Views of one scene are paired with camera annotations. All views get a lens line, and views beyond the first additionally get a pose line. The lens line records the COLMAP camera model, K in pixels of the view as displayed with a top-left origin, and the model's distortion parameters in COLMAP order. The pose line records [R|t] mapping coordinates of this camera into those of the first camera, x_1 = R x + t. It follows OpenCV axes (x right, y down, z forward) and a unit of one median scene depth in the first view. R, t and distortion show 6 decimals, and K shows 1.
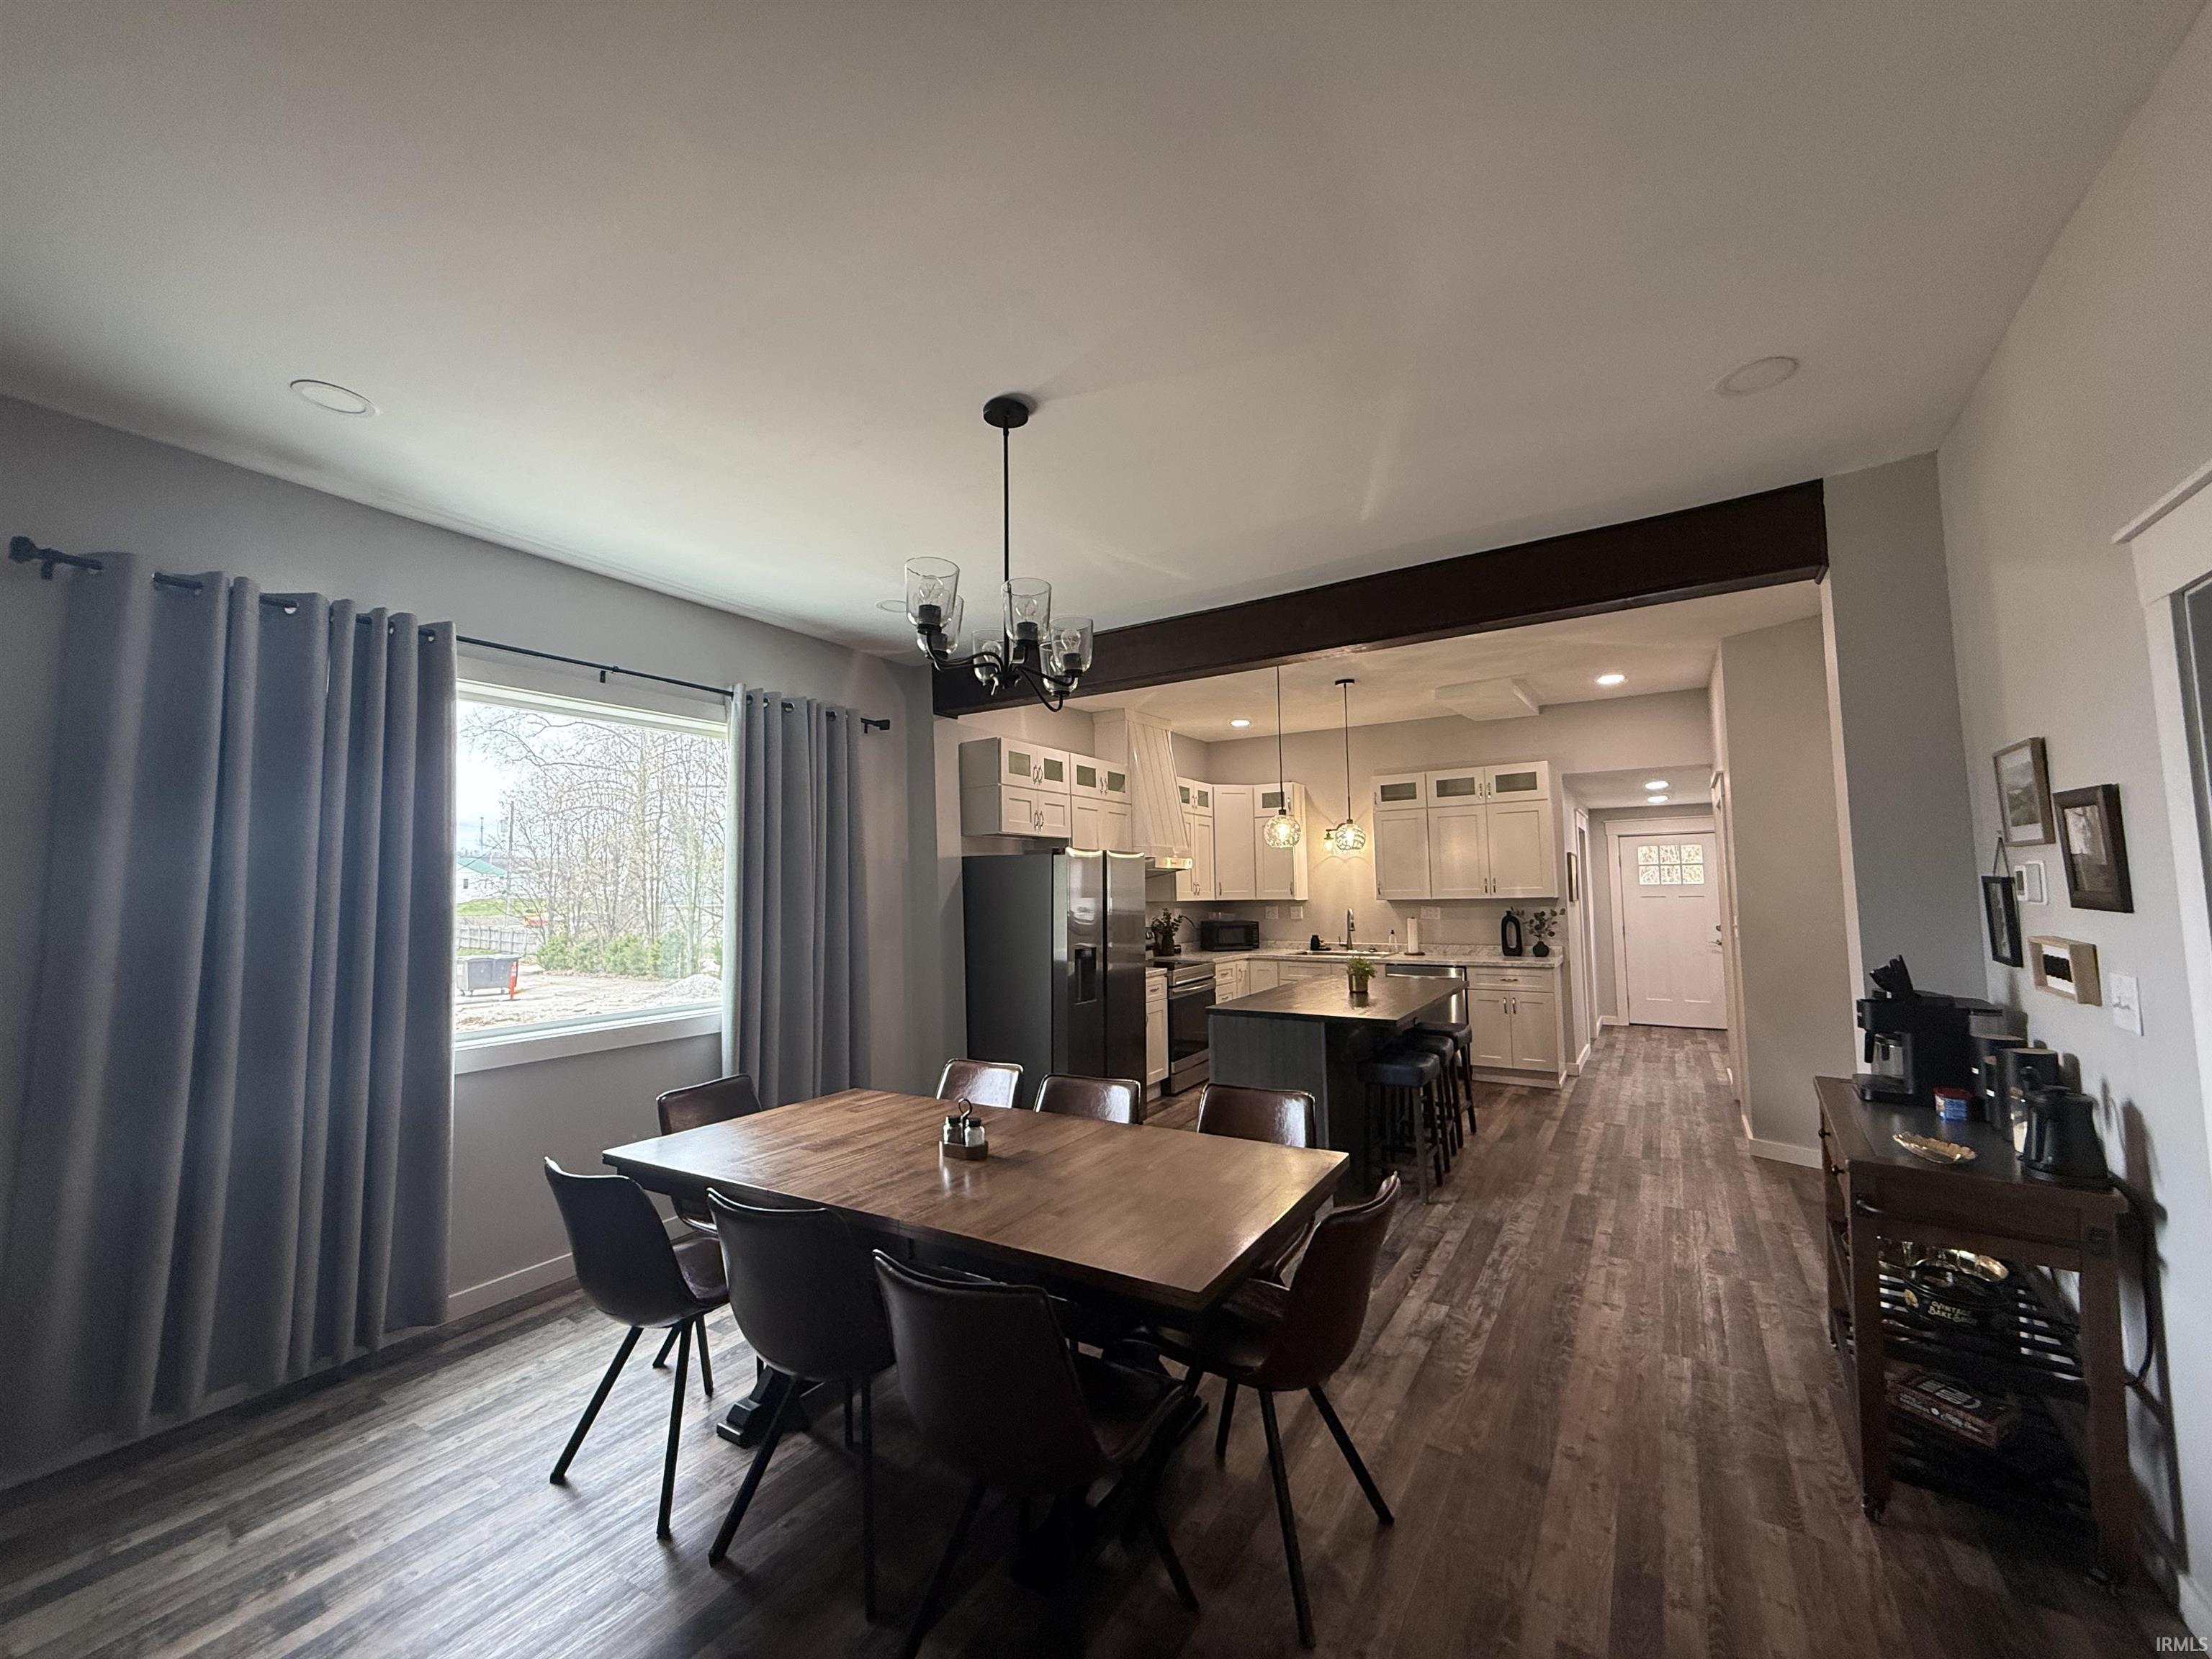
lens RADIAL K [[877.1, 0, 1096.0], [0, 877.1, 825.0], [0, 0, 1]] dist [-0.003291, 0.000690]
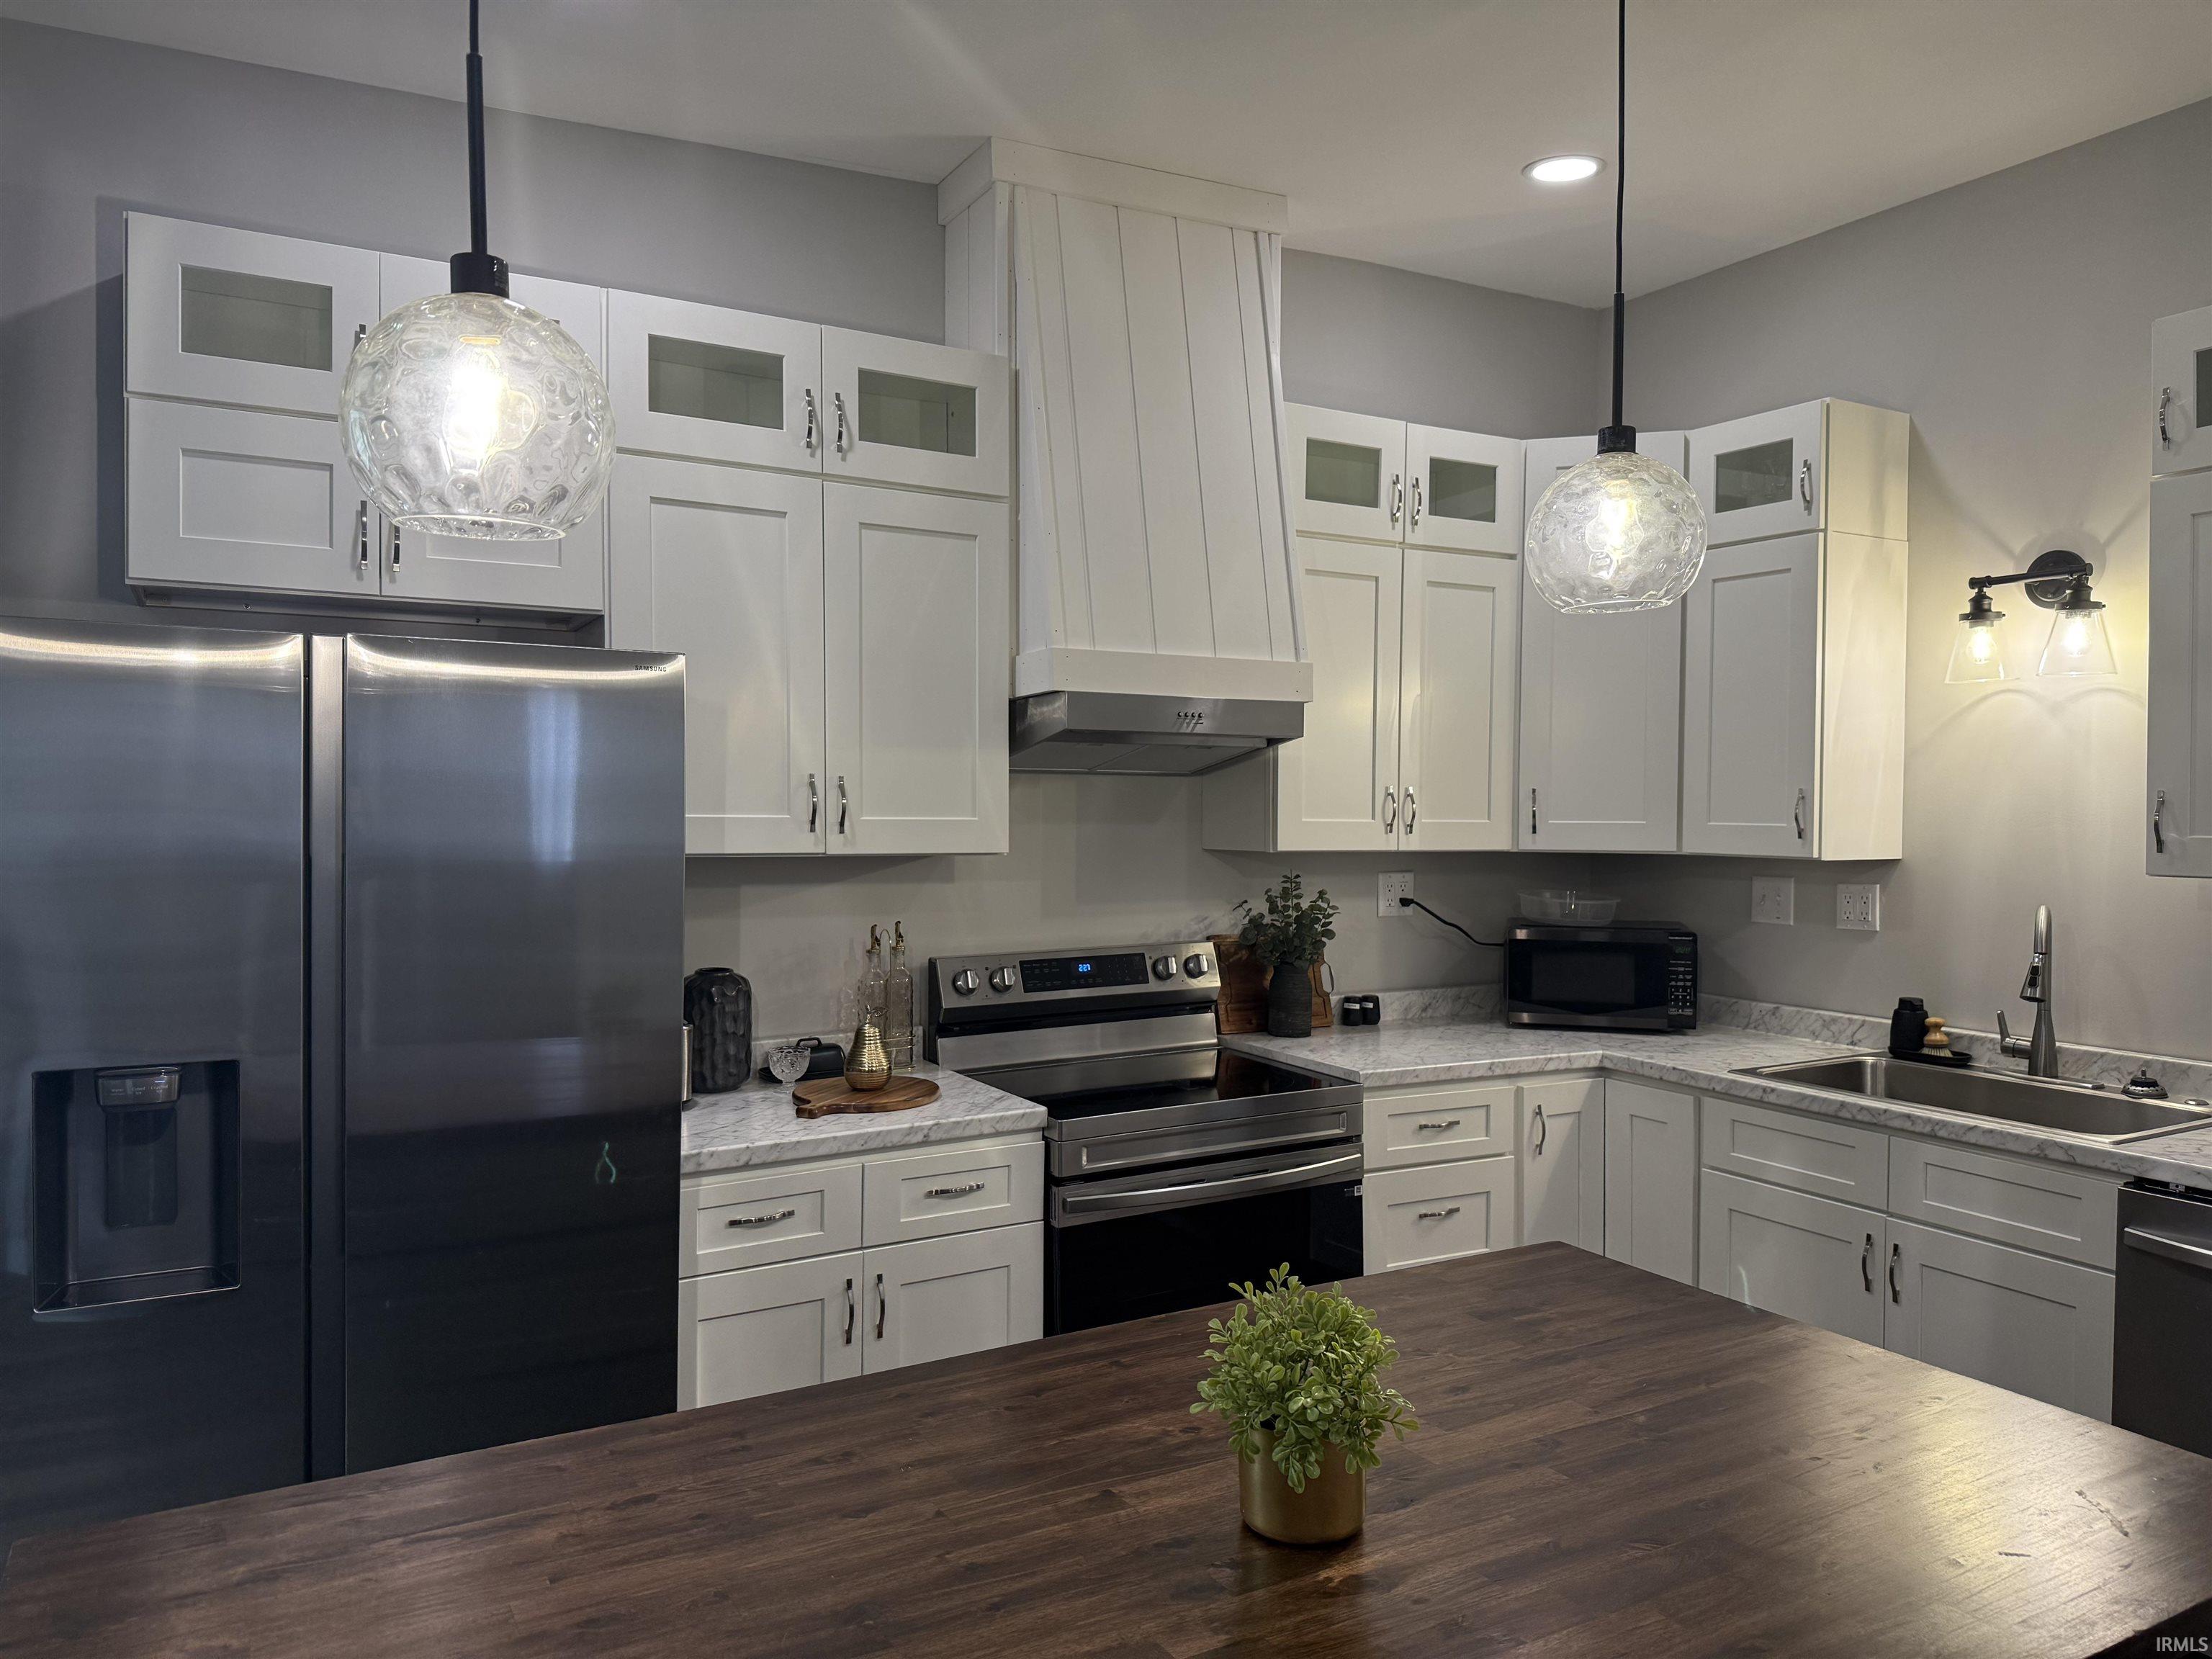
lens RADIAL K [[1537.4, 0, 1104.3], [0, 1537.4, 837.4], [0, 0, 1]] dist [0.094542, -0.155229]
pose [[0.885084, 0.030250, -0.464447, 0.297185], [0.016542, 0.995211, 0.096343, 0.036502], [0.465137, -0.092954, 0.880345, 0.581340]]
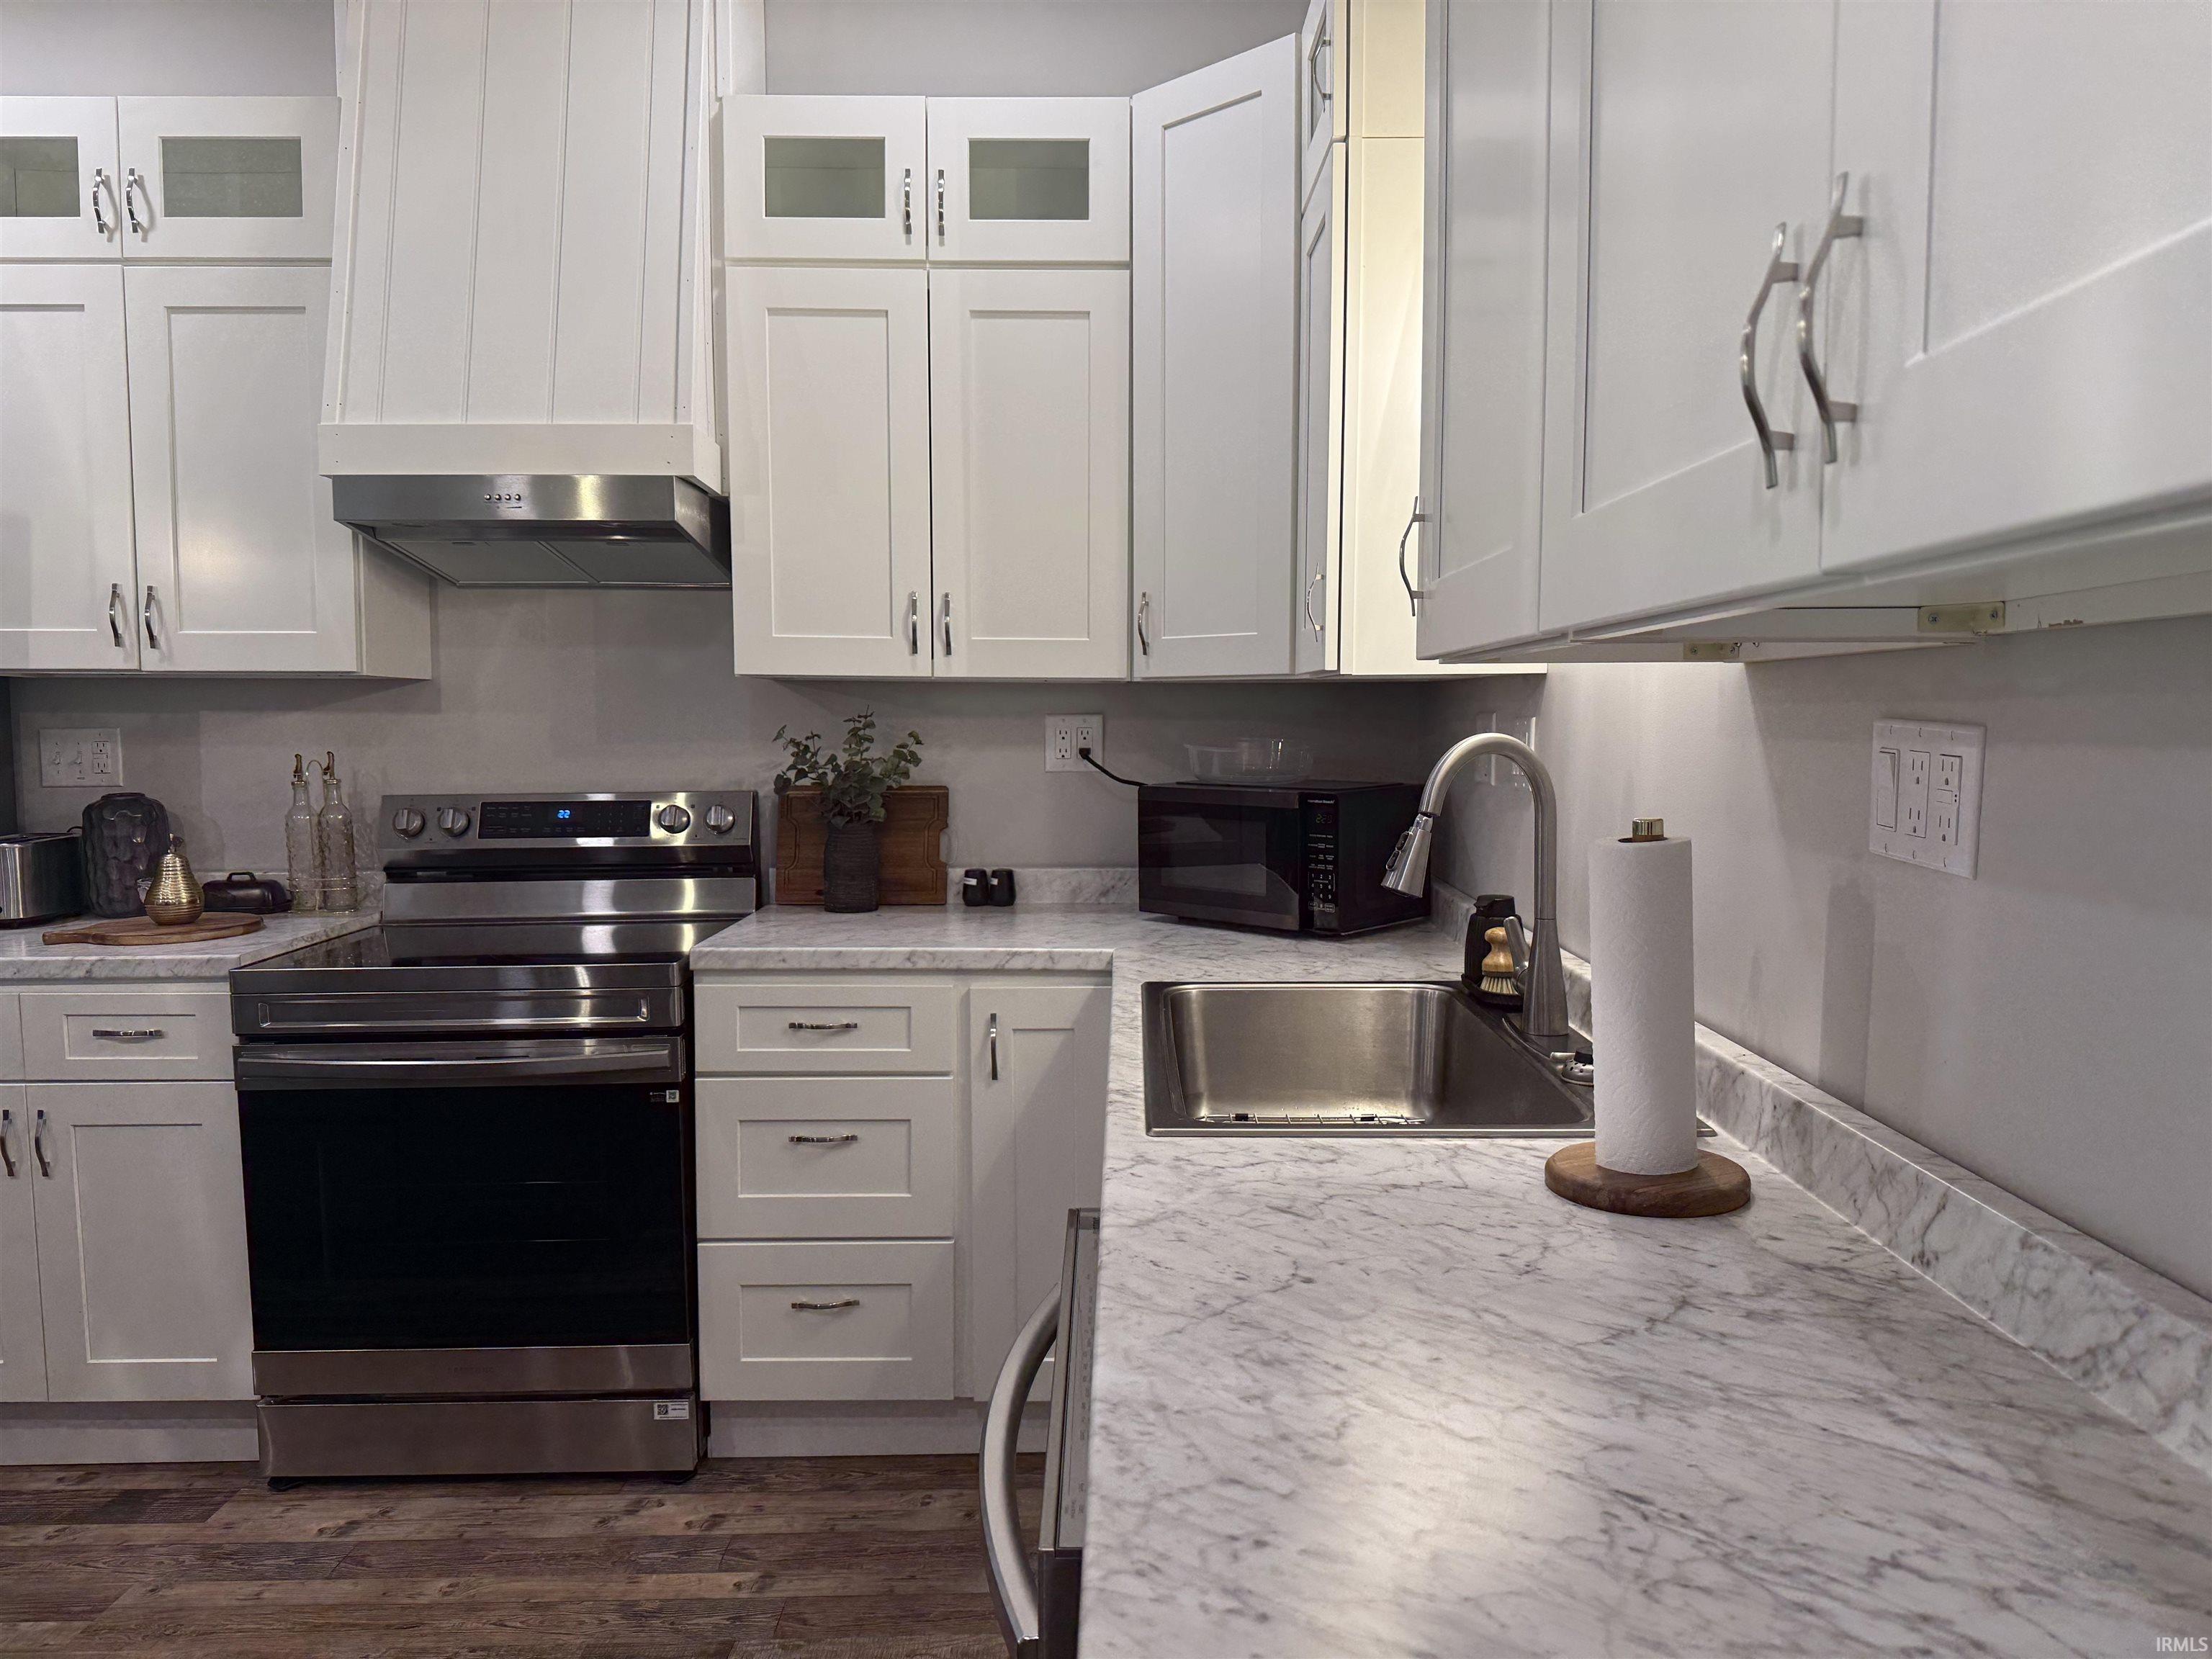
lens RADIAL K [[1552.6, 0, 1103.0], [0, 1552.6, 835.6], [0, 0, 1]] dist [0.088962, -0.099121]
pose [[0.537000, 0.083445, -0.839445, 0.527914], [0.057216, 0.989201, 0.134933, 0.085569], [0.841640, -0.120489, 0.526427, 0.934945]]
